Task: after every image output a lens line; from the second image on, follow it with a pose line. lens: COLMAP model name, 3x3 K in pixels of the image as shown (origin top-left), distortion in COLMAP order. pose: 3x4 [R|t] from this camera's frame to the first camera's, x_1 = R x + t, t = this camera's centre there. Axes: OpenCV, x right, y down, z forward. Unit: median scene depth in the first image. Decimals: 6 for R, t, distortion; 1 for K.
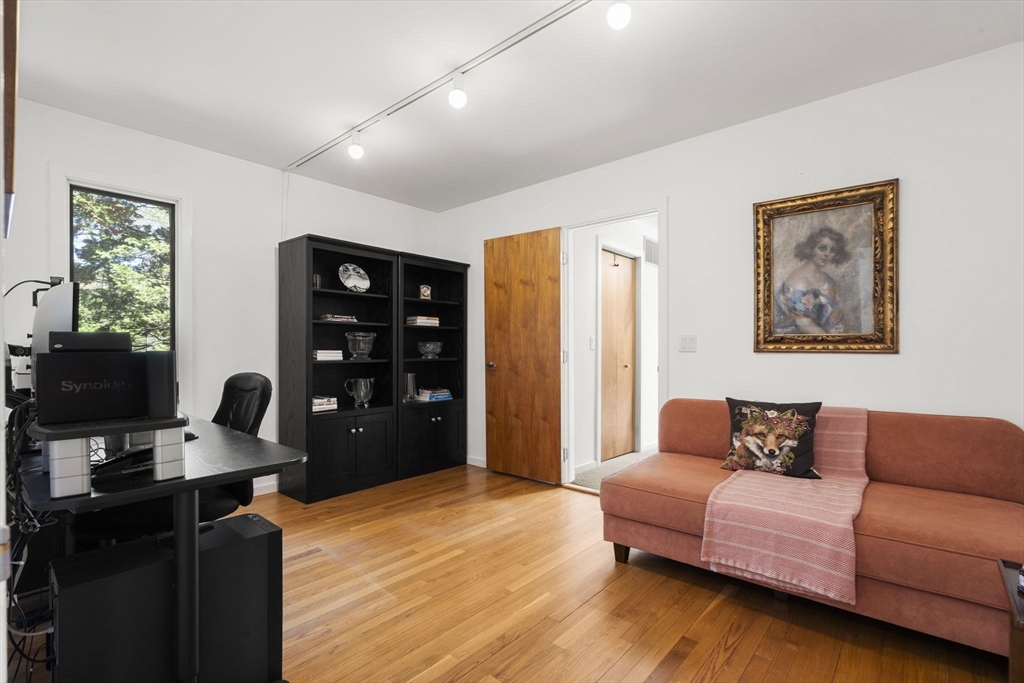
lens RADIAL K [[471.5, 0, 511.8], [0, 471.5, 347.6], [0, 0, 1]] dist [0.001017, 0.000122]
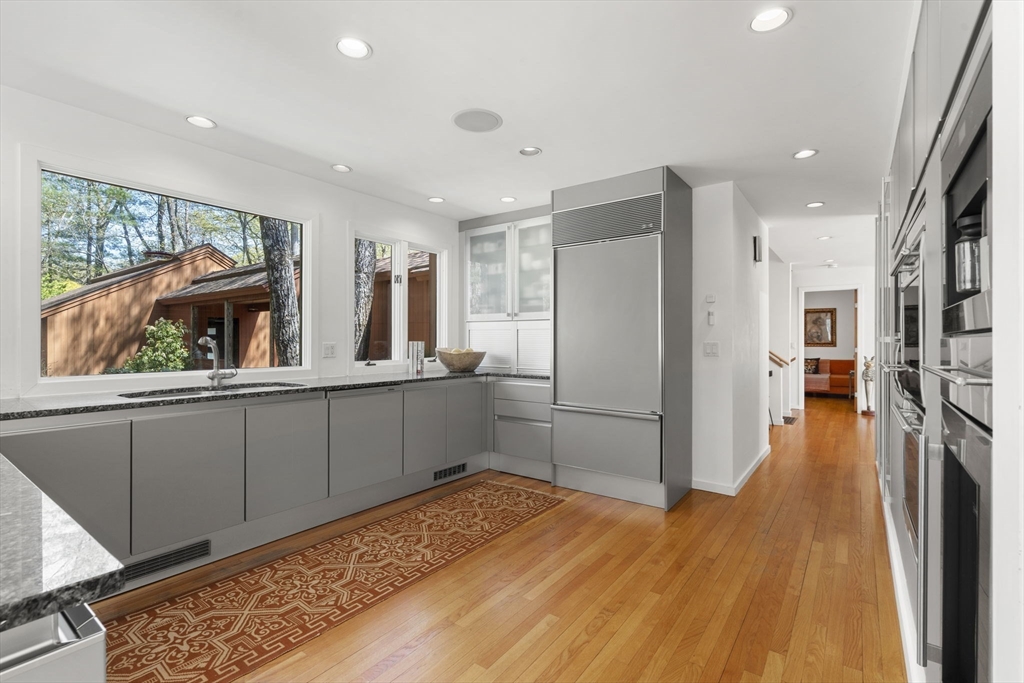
lens RADIAL K [[471.5, 0, 504.8], [0, 471.5, 342.1], [0, 0, 1]] dist [0.001017, 0.000122]
pose [[0.997092, -0.003773, 0.076117, -2.655187], [0.003918, 0.999991, -0.001747, -0.036459], [-0.076110, 0.002040, 0.997097, -3.220370]]
